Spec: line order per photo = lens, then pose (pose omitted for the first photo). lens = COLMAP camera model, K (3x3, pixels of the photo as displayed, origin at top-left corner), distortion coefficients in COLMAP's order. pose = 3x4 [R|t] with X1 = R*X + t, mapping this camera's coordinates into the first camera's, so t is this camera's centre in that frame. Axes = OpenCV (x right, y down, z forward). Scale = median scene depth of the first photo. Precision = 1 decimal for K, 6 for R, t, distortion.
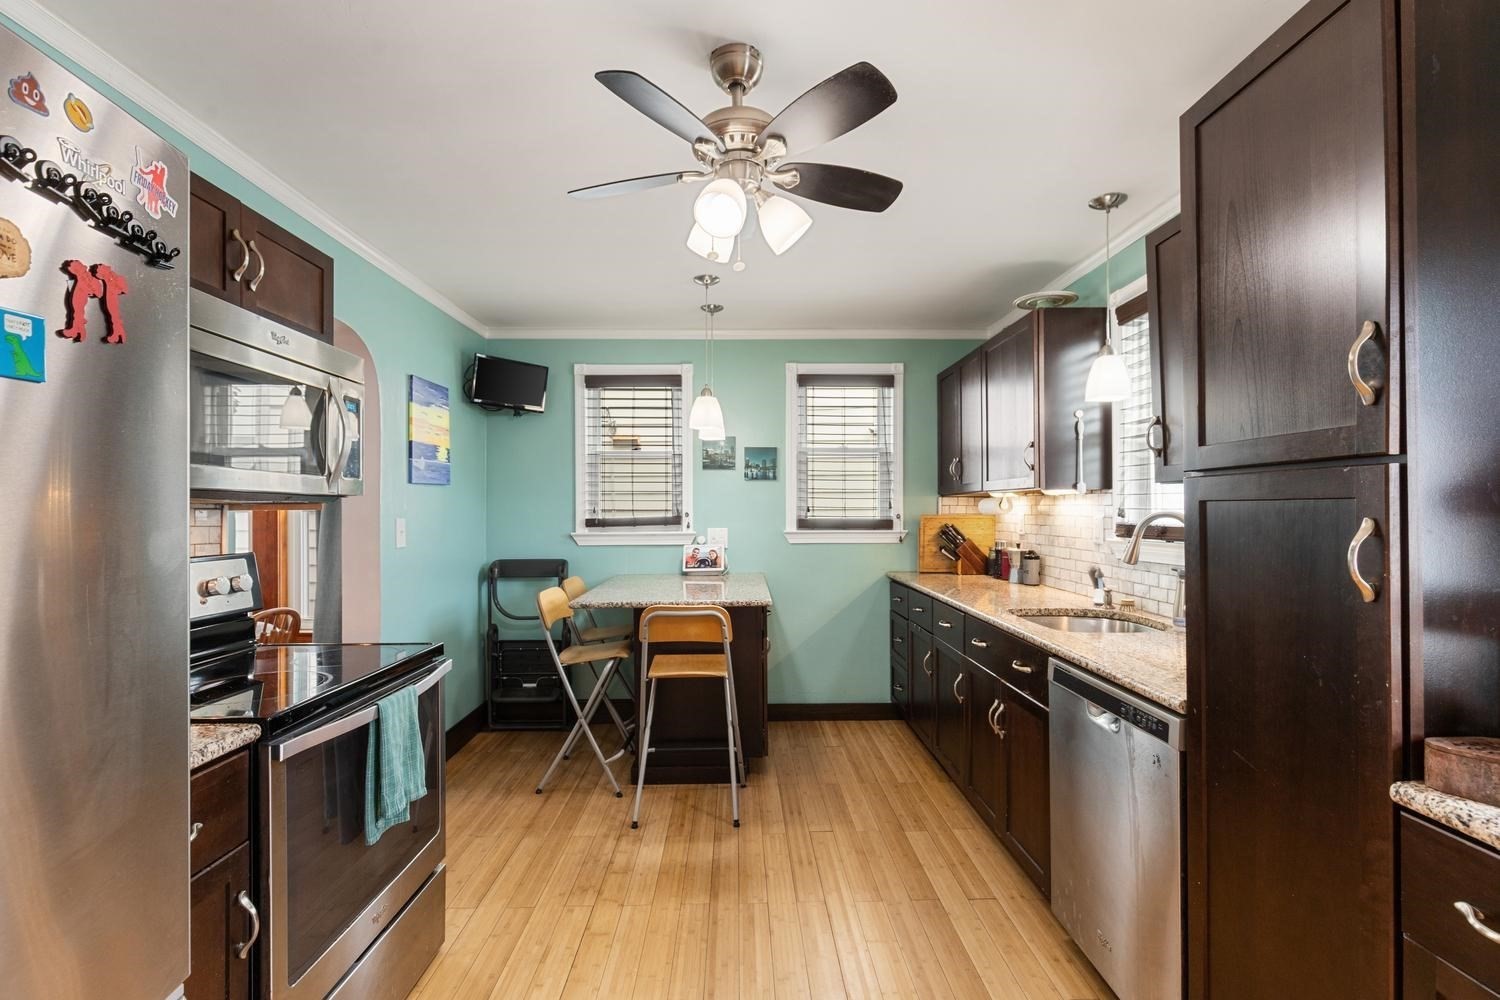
lens RADIAL K [[678.4, 0, 754.0], [0, 678.4, 506.8], [0, 0, 1]] dist [0.004700, 0.000090]
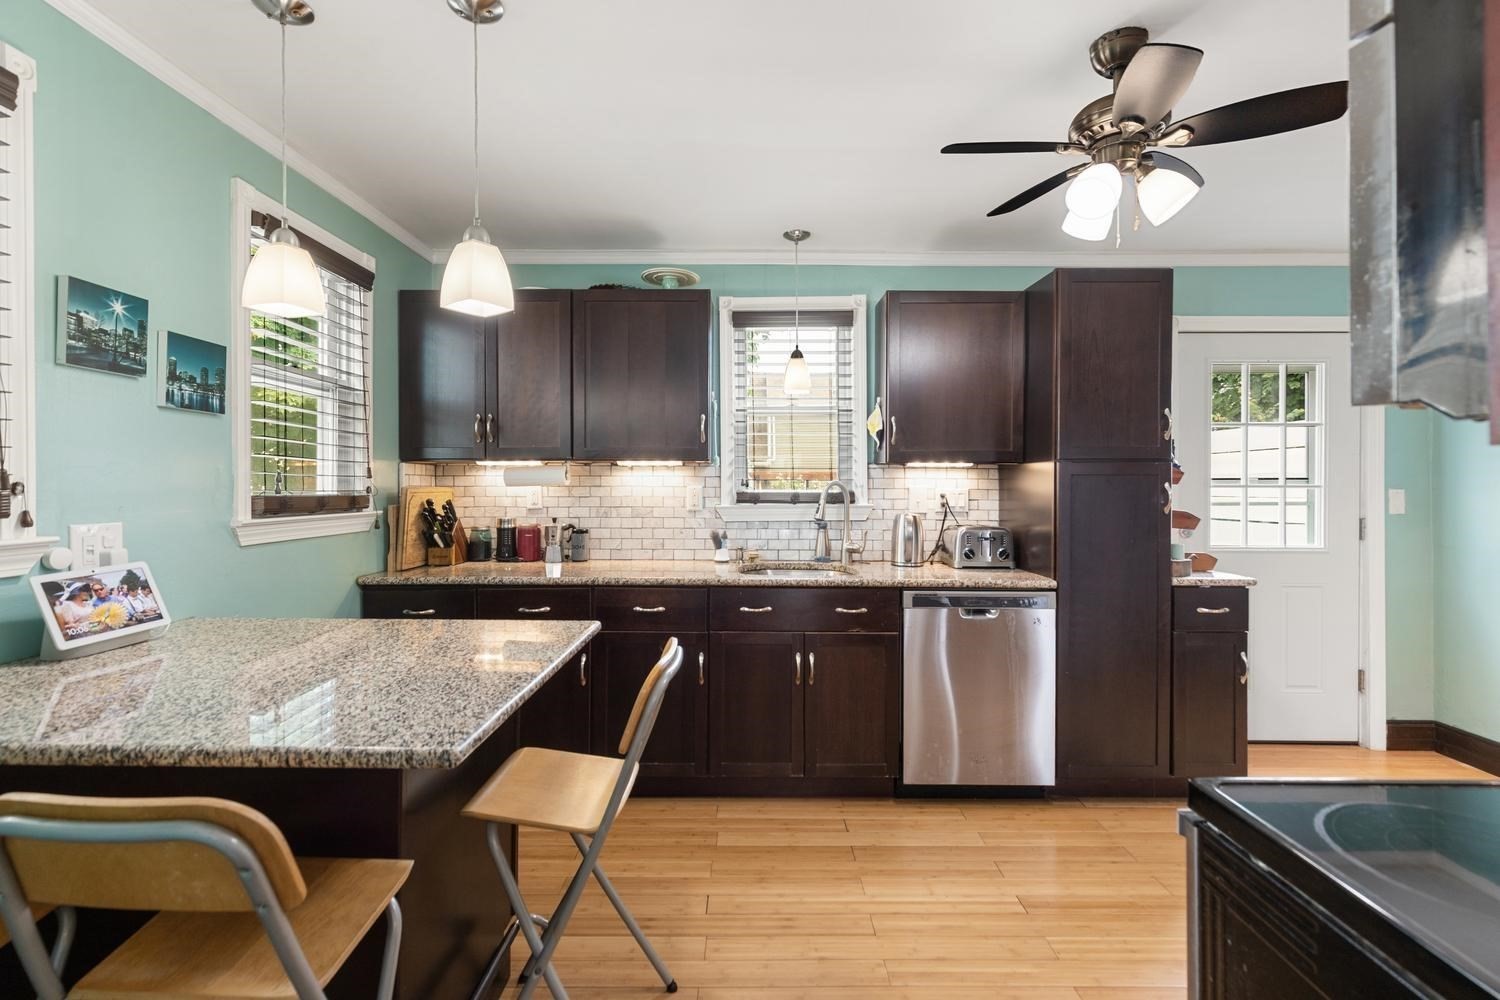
lens RADIAL K [[678.4, 0, 752.9], [0, 678.4, 485.9], [0, 0, 1]] dist [0.004700, 0.000090]
pose [[0.029046, -0.000525, 0.999578, -0.573107], [-0.002901, 0.999996, 0.000609, 0.011777], [-0.999574, -0.002918, 0.029045, 0.815074]]
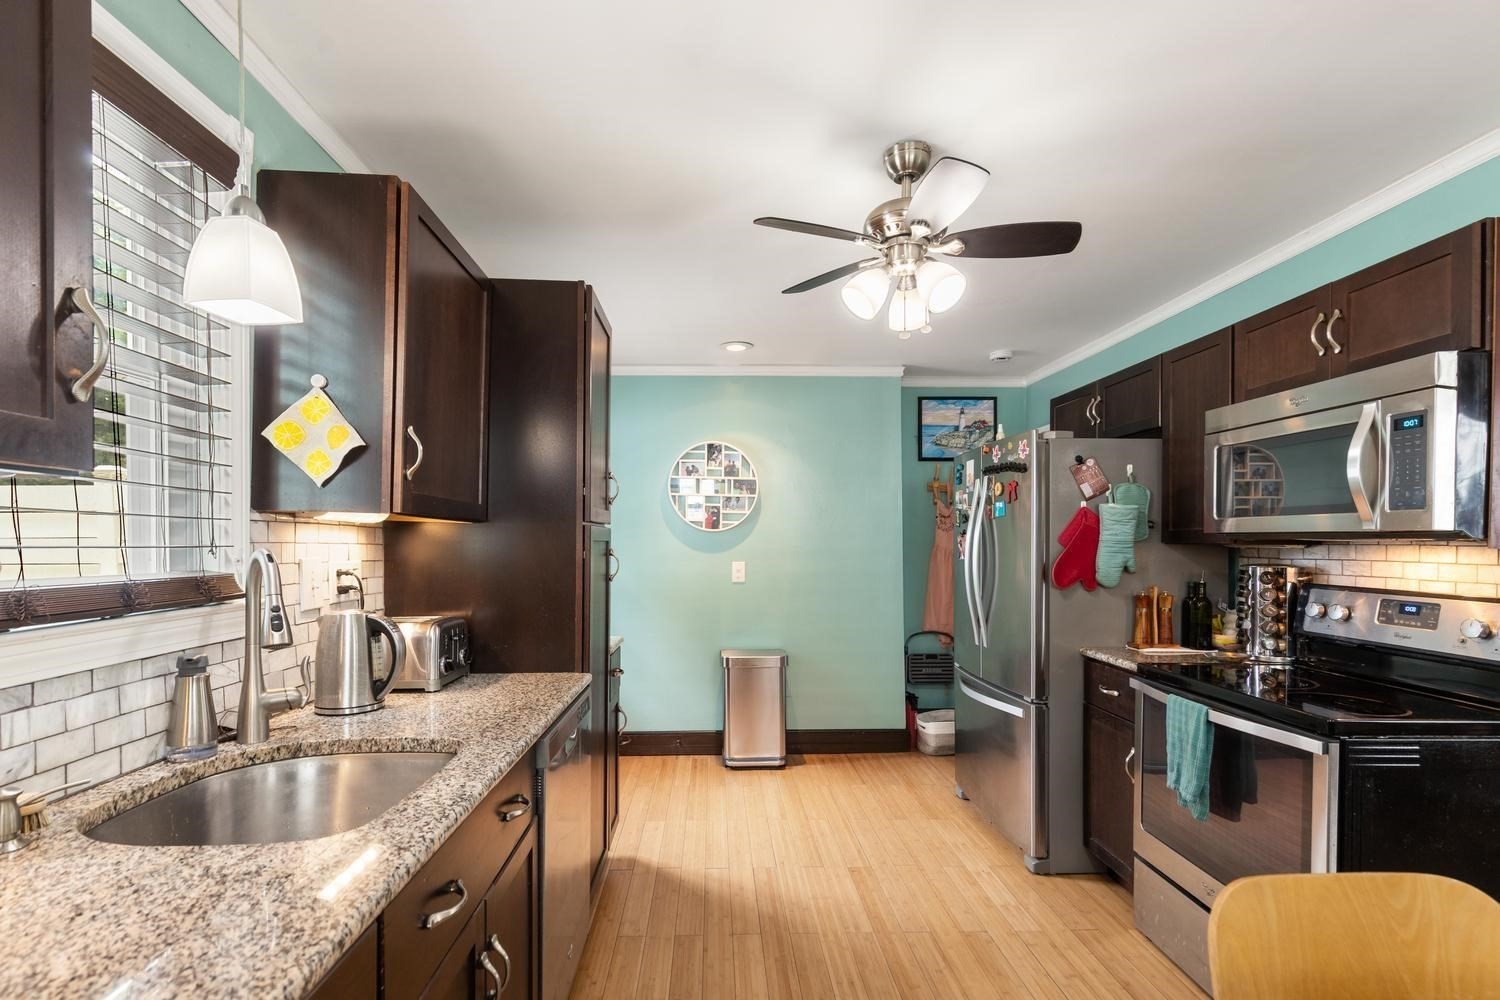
lens RADIAL K [[678.4, 0, 729.4], [0, 678.4, 546.0], [0, 0, 1]] dist [0.004700, 0.000090]
pose [[-0.999965, -0.000739, 0.008311, 0.143446], [-0.000721, 0.999997, 0.002158, 0.000825], [-0.008313, 0.002152, -0.999963, 1.145313]]
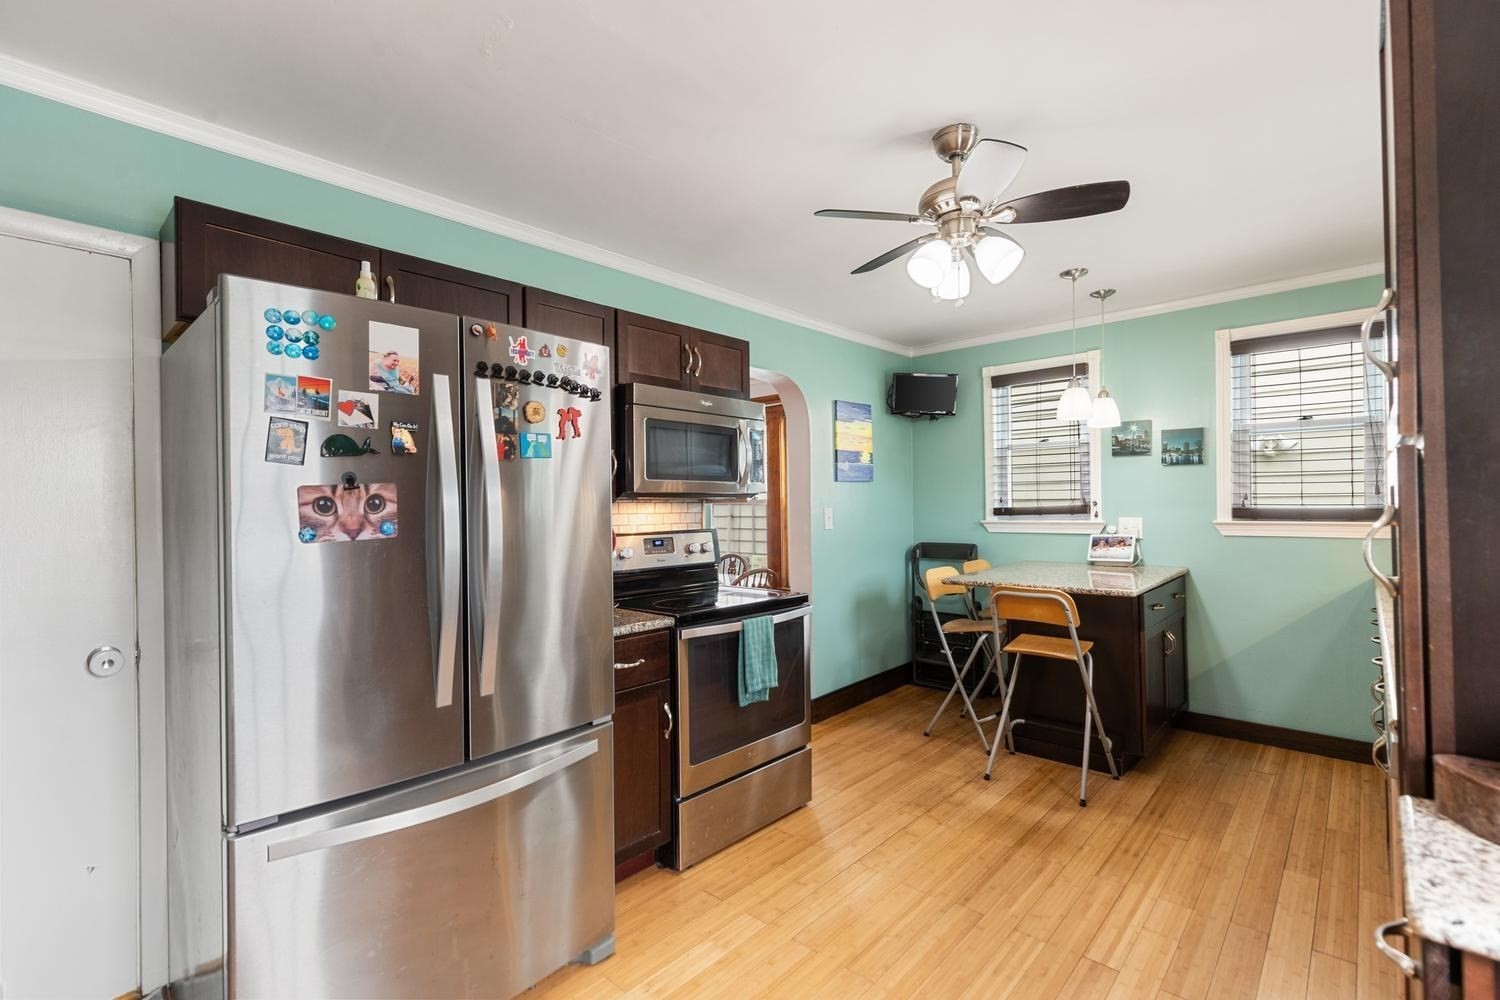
lens RADIAL K [[678.4, 0, 745.6], [0, 678.4, 500.2], [0, 0, 1]] dist [0.004700, 0.000090]
pose [[0.718271, -0.009191, -0.695702, 0.294962], [0.013757, 0.999905, 0.000993, -0.001549], [0.695627, -0.010284, 0.718330, -0.083235]]
